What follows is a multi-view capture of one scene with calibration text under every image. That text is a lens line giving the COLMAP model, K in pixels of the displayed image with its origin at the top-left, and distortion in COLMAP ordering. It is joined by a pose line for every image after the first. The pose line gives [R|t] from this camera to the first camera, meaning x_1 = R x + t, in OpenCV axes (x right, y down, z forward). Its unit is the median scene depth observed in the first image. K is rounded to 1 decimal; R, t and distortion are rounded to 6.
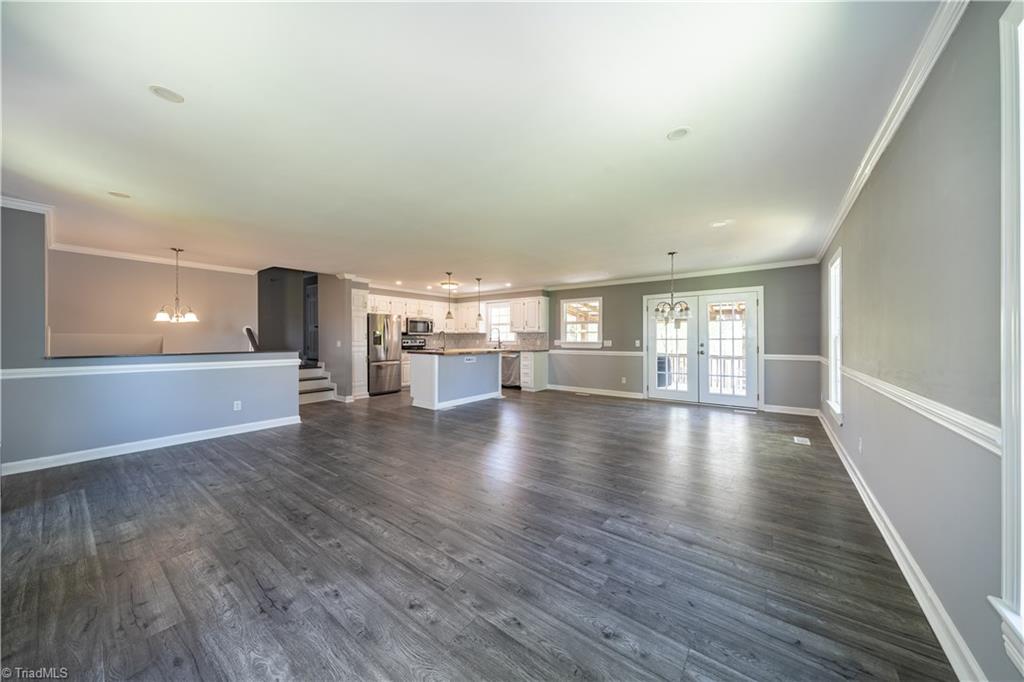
lens RADIAL K [[343.4, 0, 512.0], [0, 343.4, 341.0], [0, 0, 1]] dist [0.009057, -0.000023]
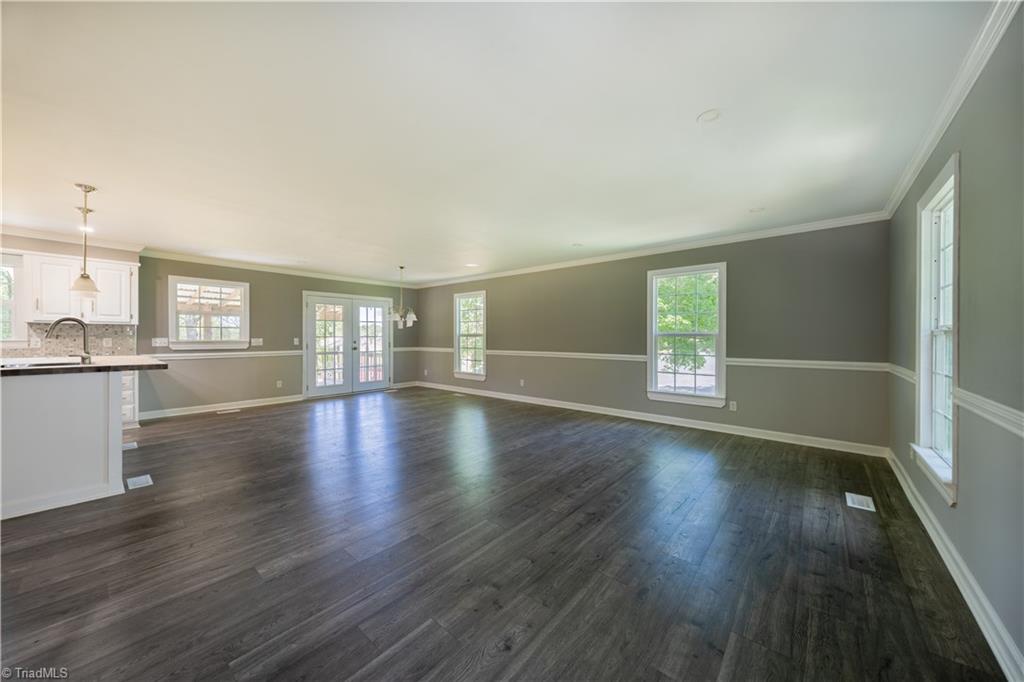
lens RADIAL K [[359.3, 0, 490.9], [0, 359.3, 340.1], [0, 0, 1]] dist [0.009388, -0.000170]
pose [[0.084450, -0.007210, 0.996402, -0.495057], [0.004975, 0.999964, 0.006815, -0.000563], [-0.996415, 0.004381, 0.084483, 0.358436]]
